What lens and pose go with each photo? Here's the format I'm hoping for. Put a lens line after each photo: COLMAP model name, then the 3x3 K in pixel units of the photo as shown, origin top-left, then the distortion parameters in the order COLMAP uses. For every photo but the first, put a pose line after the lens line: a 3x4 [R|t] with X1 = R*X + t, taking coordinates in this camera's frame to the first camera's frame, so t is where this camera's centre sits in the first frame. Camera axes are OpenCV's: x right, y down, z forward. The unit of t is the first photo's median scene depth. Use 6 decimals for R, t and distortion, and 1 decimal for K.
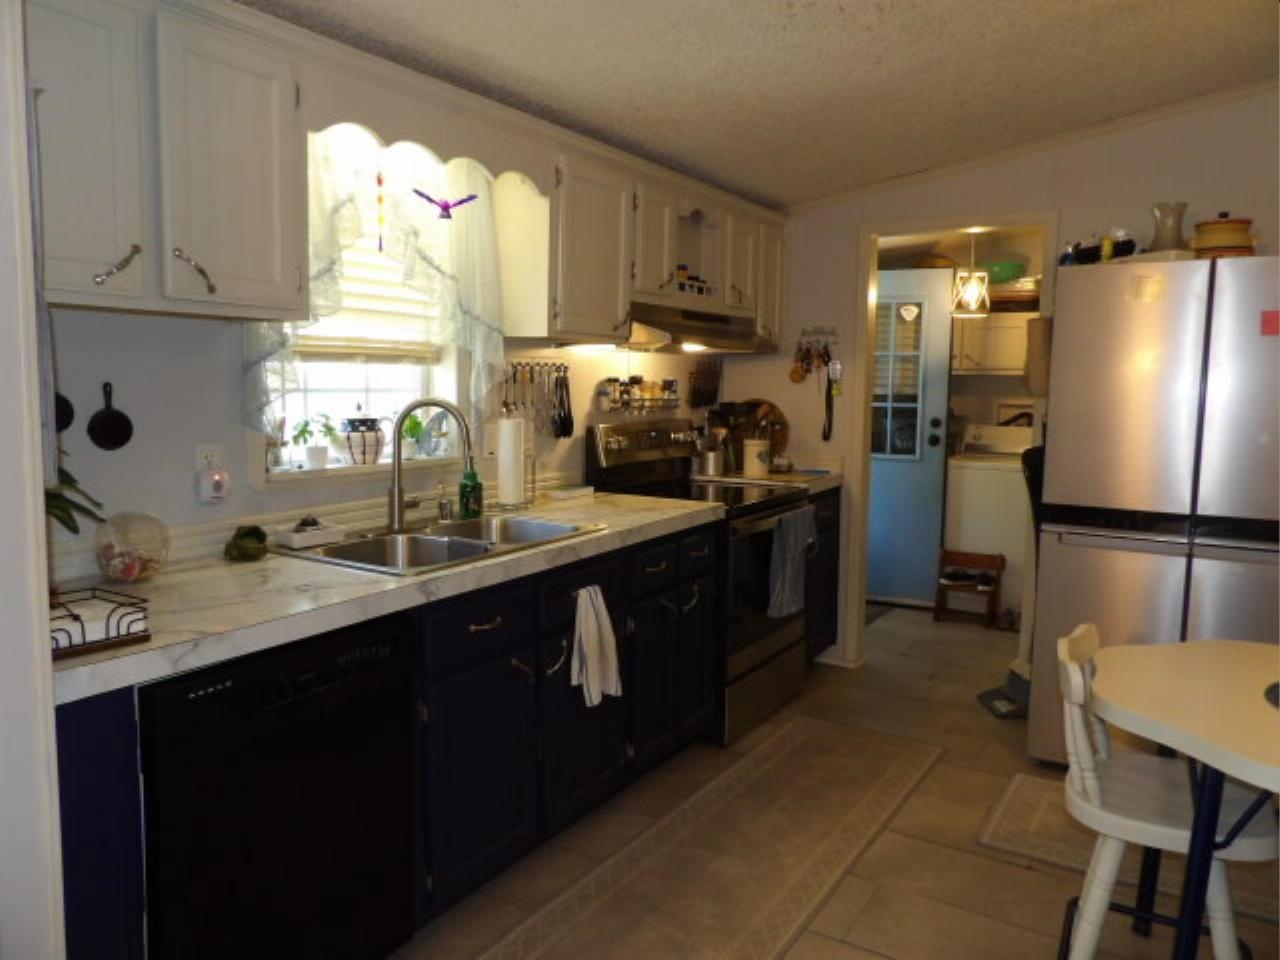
lens RADIAL K [[897.3, 0, 640.0], [0, 897.3, 480.0], [0, 0, 1]] dist [-0.051968, 0.001338]
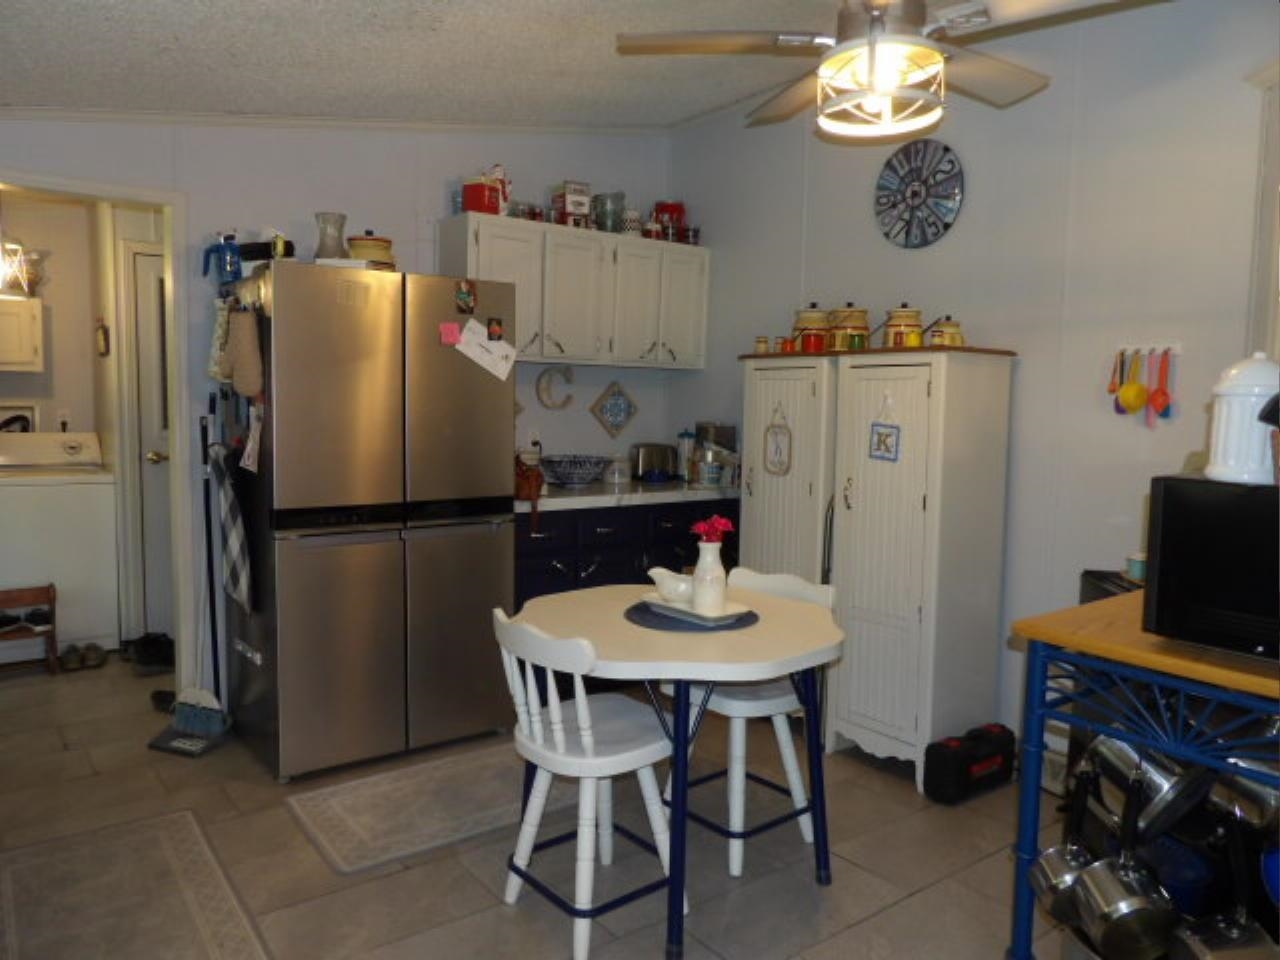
lens RADIAL K [[897.3, 0, 640.0], [0, 897.3, 480.0], [0, 0, 1]] dist [-0.051968, 0.001338]
pose [[0.313529, -0.097202, 0.944591, -0.319750], [0.089165, 0.993366, 0.072625, -0.041531], [-0.945383, 0.061454, 0.320115, 0.325231]]
